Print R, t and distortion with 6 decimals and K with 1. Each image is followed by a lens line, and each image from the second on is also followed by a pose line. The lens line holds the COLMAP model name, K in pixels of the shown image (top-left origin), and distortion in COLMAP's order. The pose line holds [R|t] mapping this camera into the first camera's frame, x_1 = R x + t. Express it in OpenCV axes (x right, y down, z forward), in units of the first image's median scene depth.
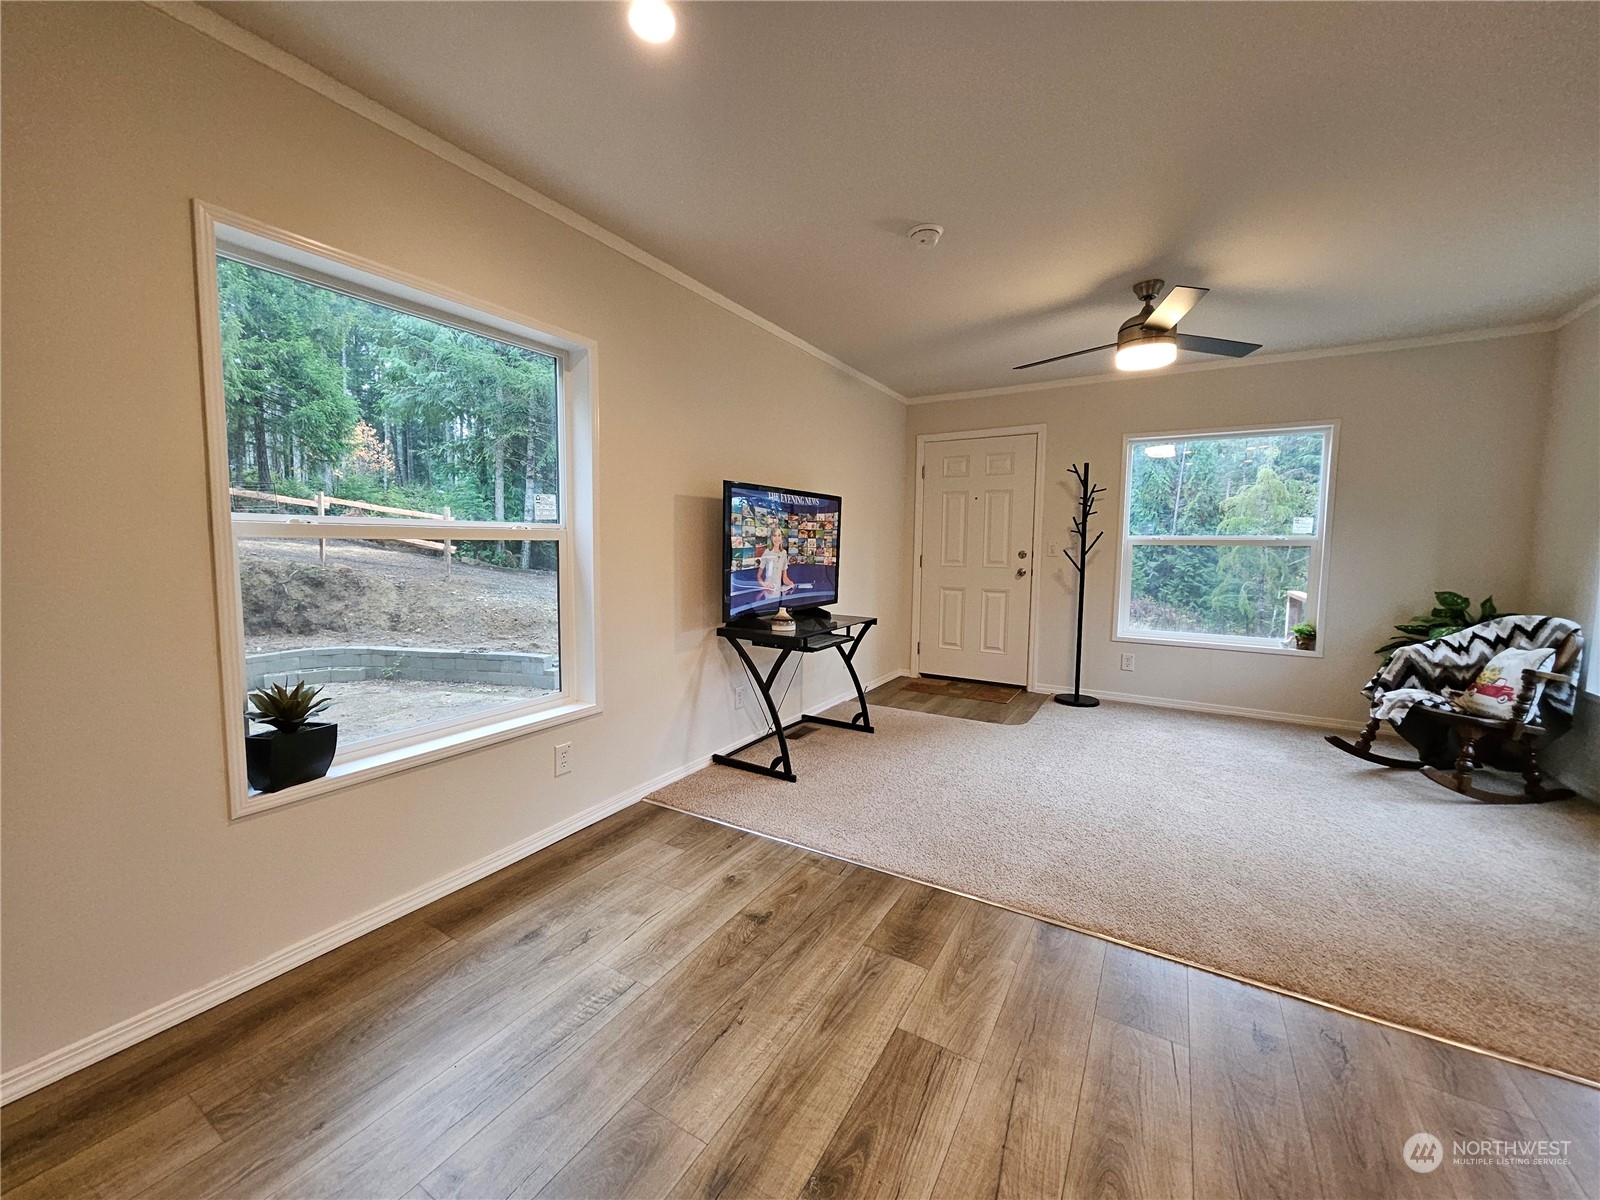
lens RADIAL K [[631.6, 0, 787.4], [0, 631.6, 589.2], [0, 0, 1]] dist [0.004110, -0.000210]
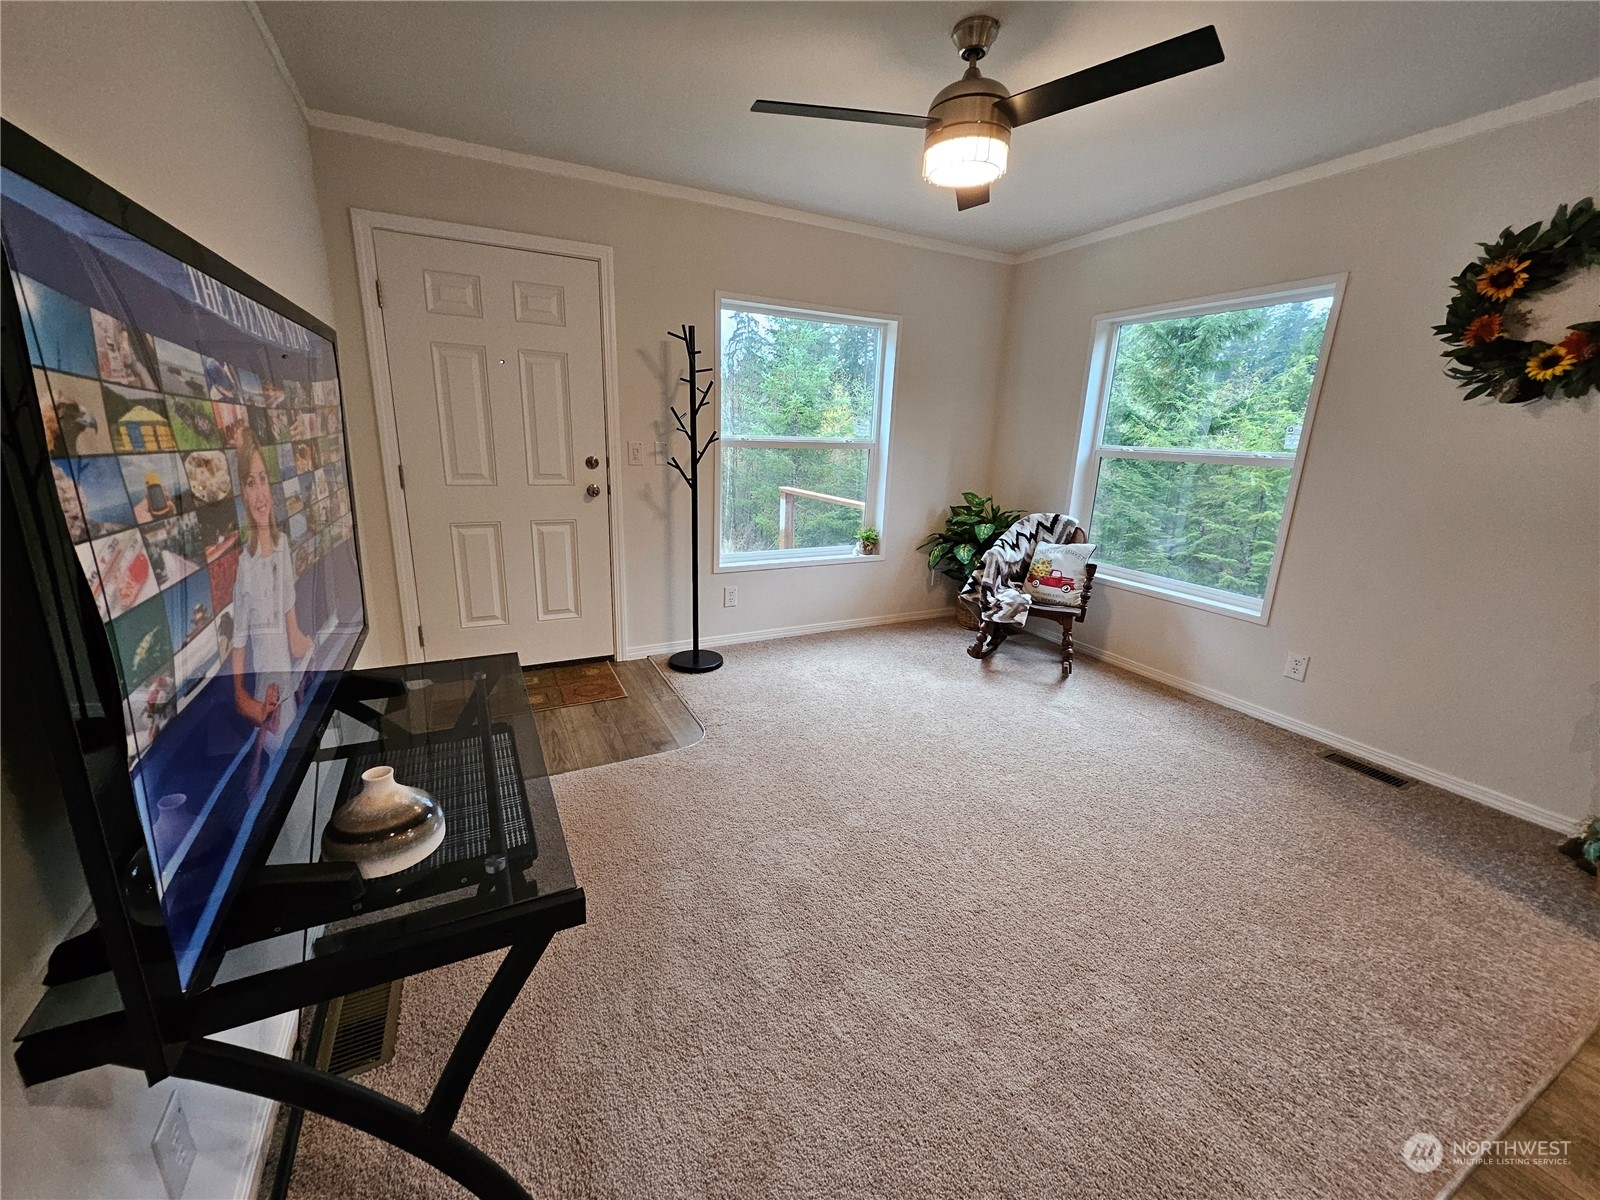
lens RADIAL K [[631.6, 0, 801.0], [0, 631.6, 591.1], [0, 0, 1]] dist [0.004110, -0.000210]
pose [[0.519061, -0.204840, 0.829829, -0.122264], [0.035671, 0.975204, 0.218413, -0.096592], [-0.853993, -0.083769, 0.513497, 0.771080]]
